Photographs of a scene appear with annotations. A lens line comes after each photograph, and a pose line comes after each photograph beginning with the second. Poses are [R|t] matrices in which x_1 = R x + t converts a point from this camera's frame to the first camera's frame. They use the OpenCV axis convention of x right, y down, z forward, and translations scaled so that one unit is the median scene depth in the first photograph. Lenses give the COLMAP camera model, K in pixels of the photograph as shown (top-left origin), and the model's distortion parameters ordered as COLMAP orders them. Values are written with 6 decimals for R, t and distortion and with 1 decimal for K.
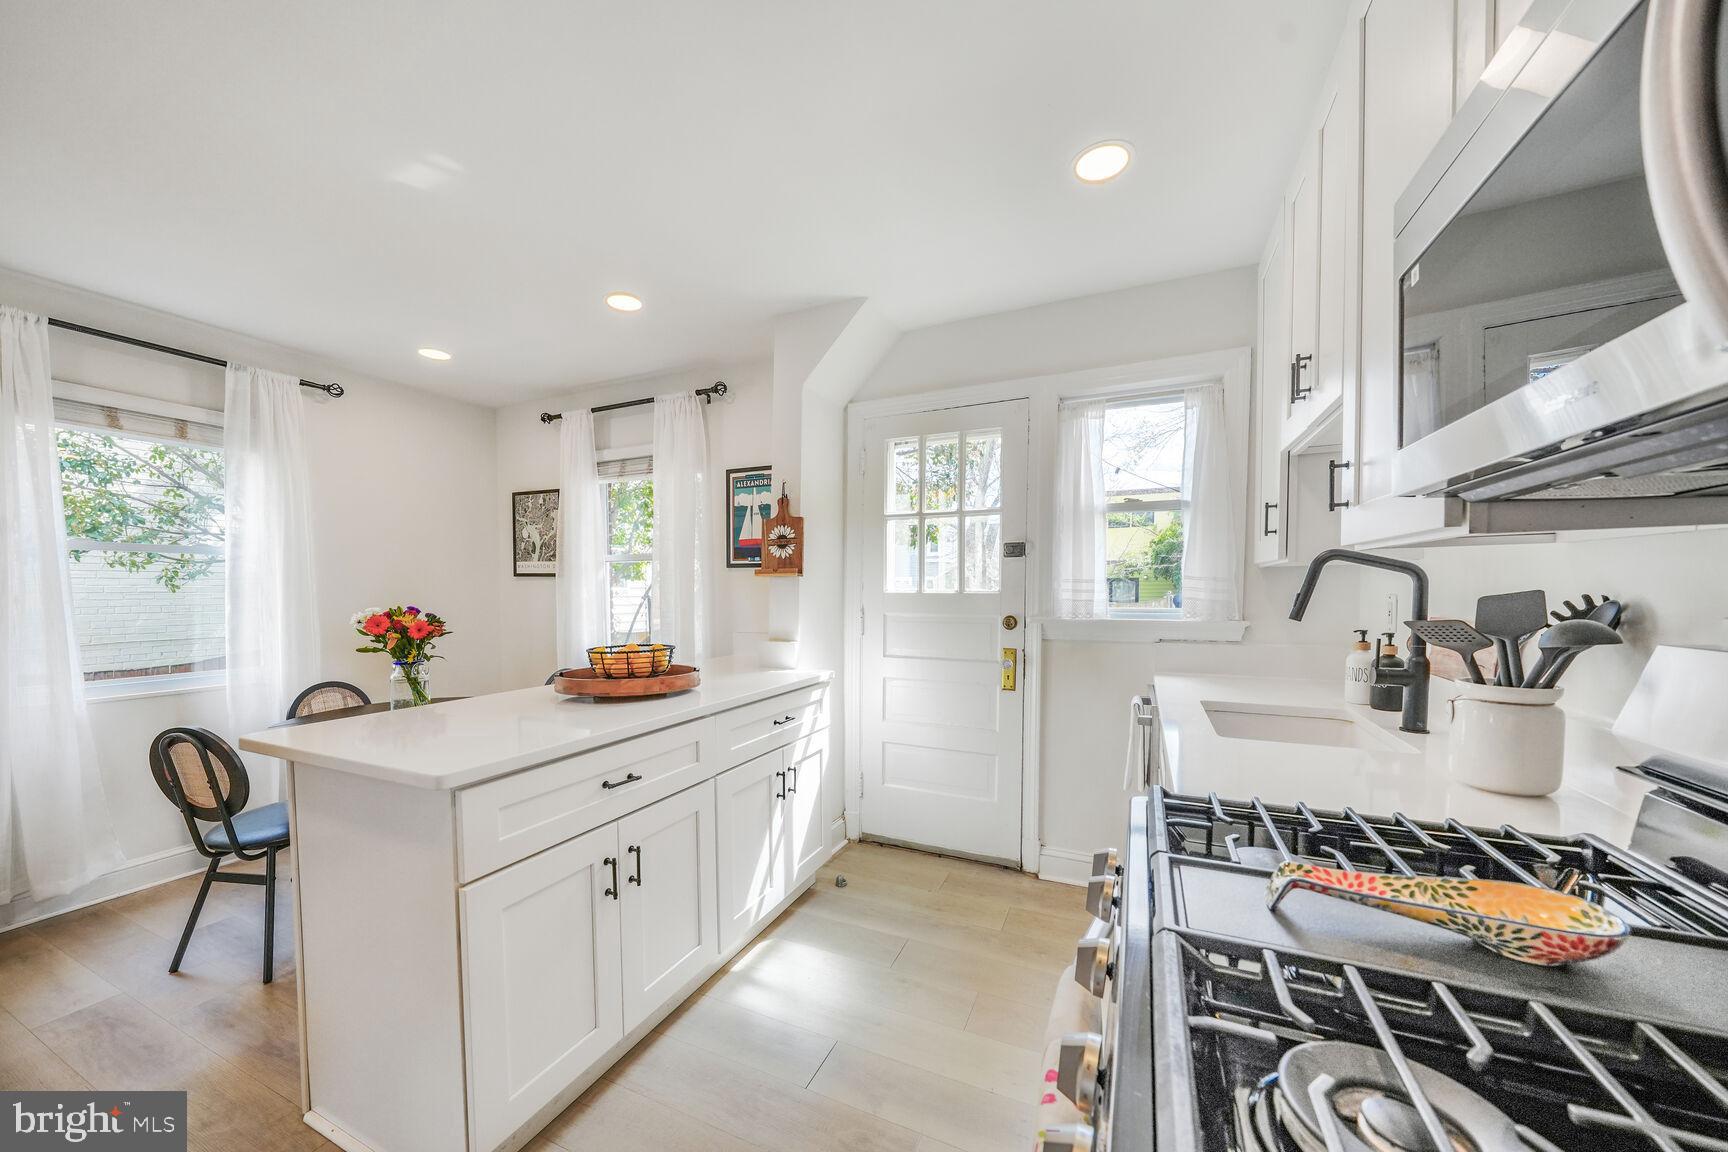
lens RADIAL K [[603.8, 0, 853.1], [0, 603.8, 607.5], [0, 0, 1]] dist [-0.002707, 0.000081]
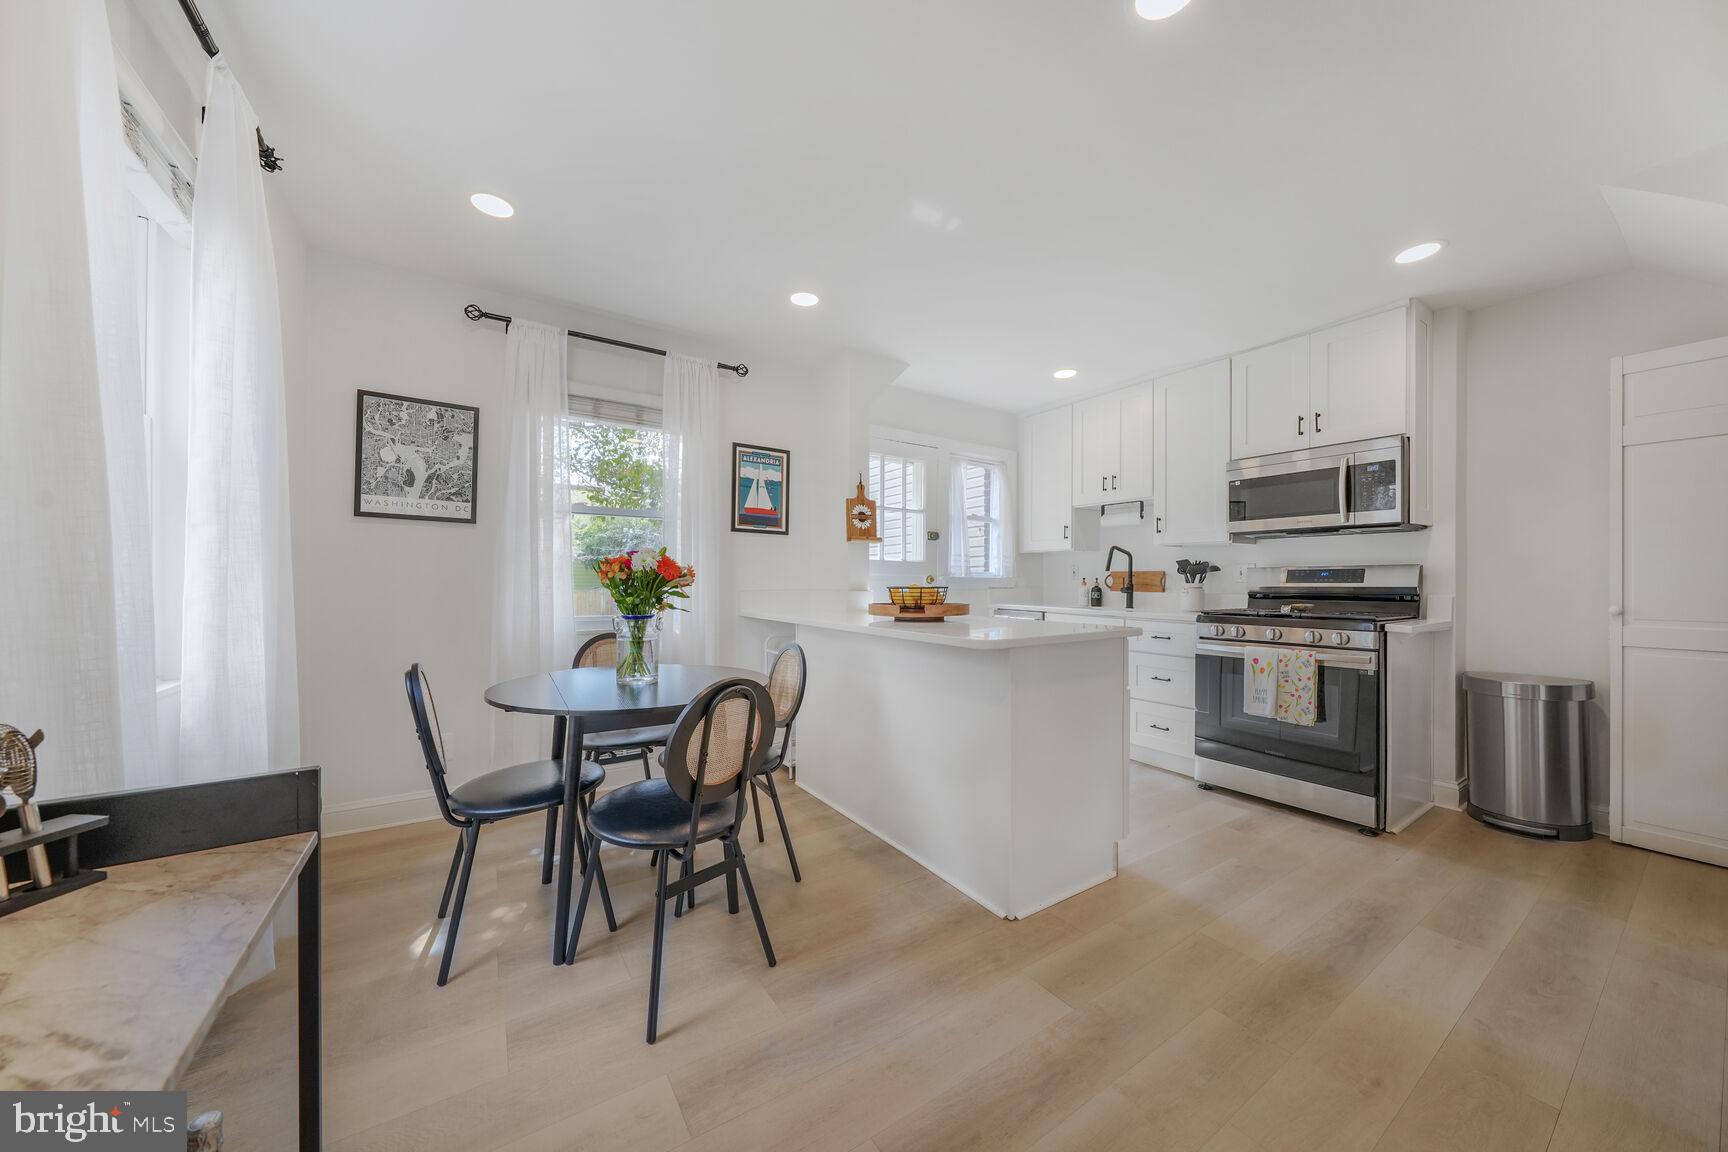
lens RADIAL K [[584.9, 0, 862.7], [0, 584.9, 581.7], [0, 0, 1]] dist [-0.002967, -0.000206]
pose [[0.541703, 0.012239, 0.840481, -1.193925], [0.015811, 0.999569, -0.024746, 0.067367], [-0.840421, 0.026694, 0.541276, 0.287677]]
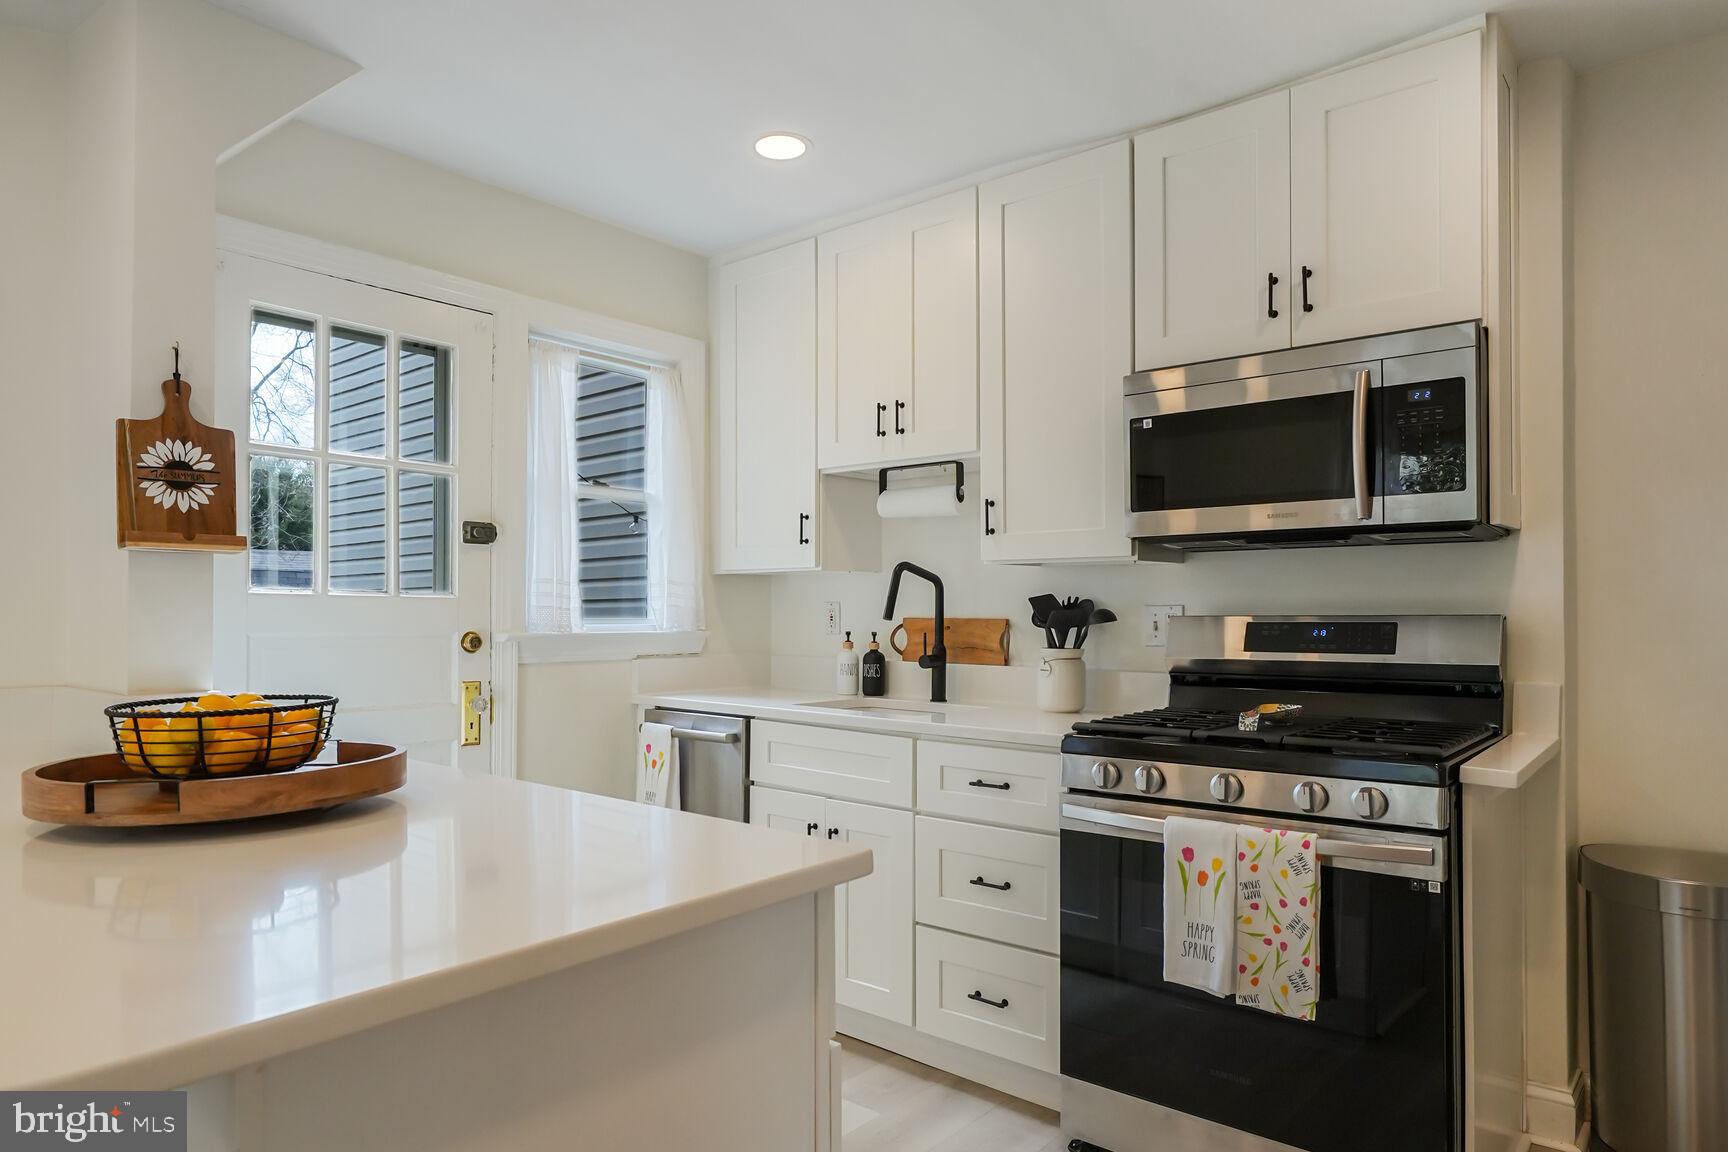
lens RADIAL K [[1051.2, 0, 851.7], [0, 1051.2, 599.6], [0, 0, 1]] dist [0.000854, 0.000726]
pose [[0.279056, 0.019688, 0.960073, -0.729214], [0.027563, 0.999214, -0.028502, 0.022477], [-0.959879, 0.034416, 0.278294, 0.281643]]
